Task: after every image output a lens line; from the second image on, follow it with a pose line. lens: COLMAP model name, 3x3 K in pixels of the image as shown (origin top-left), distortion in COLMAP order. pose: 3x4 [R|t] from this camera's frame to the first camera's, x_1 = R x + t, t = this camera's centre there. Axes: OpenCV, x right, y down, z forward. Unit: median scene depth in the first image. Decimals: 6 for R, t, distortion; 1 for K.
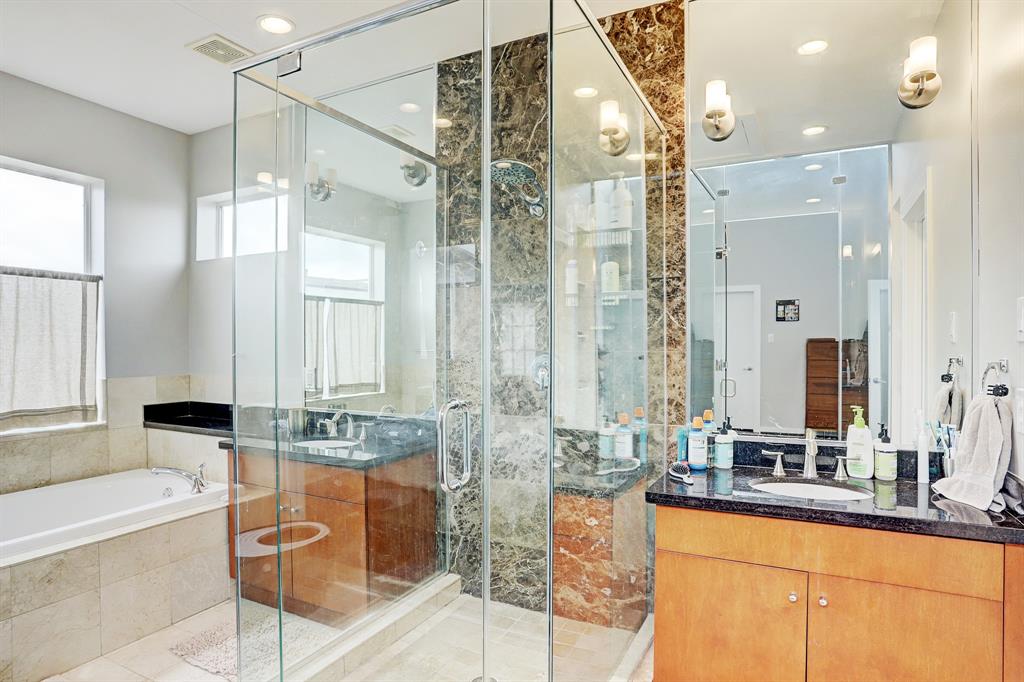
lens RADIAL K [[566.0, 0, 514.4], [0, 566.0, 346.0], [0, 0, 1]] dist [-0.004698, -0.000158]
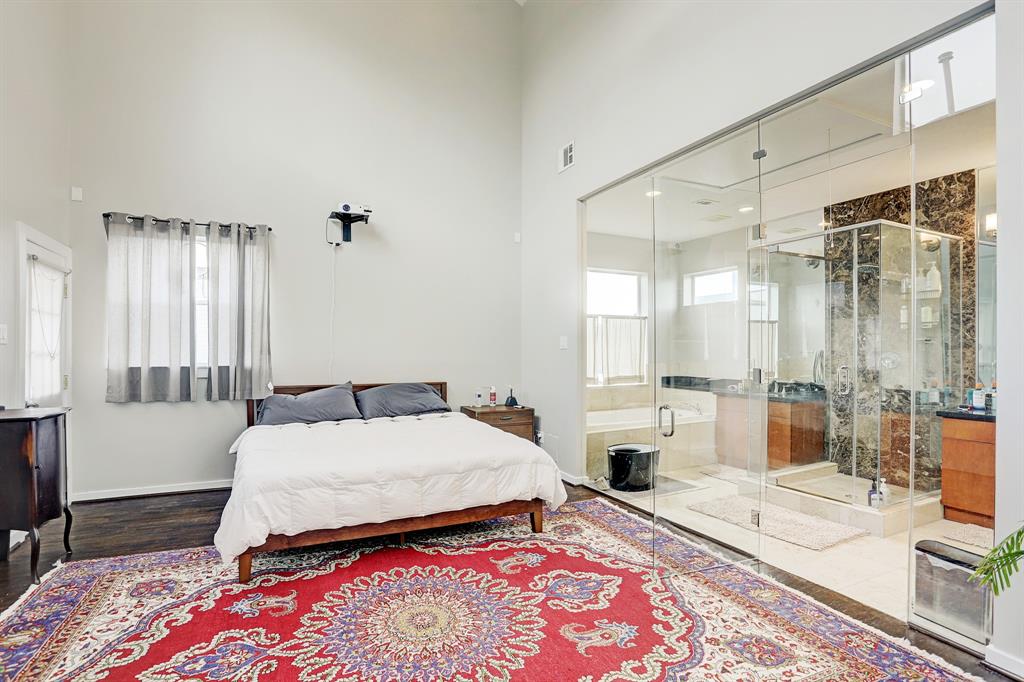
lens RADIAL K [[519.0, 0, 509.2], [0, 519.0, 352.8], [0, 0, 1]] dist [-0.021735, 0.003810]
pose [[0.806050, 0.003609, -0.591836, 0.046776], [0.002671, 0.999949, 0.009736, -0.004543], [0.591841, -0.009428, 0.806000, -1.270162]]
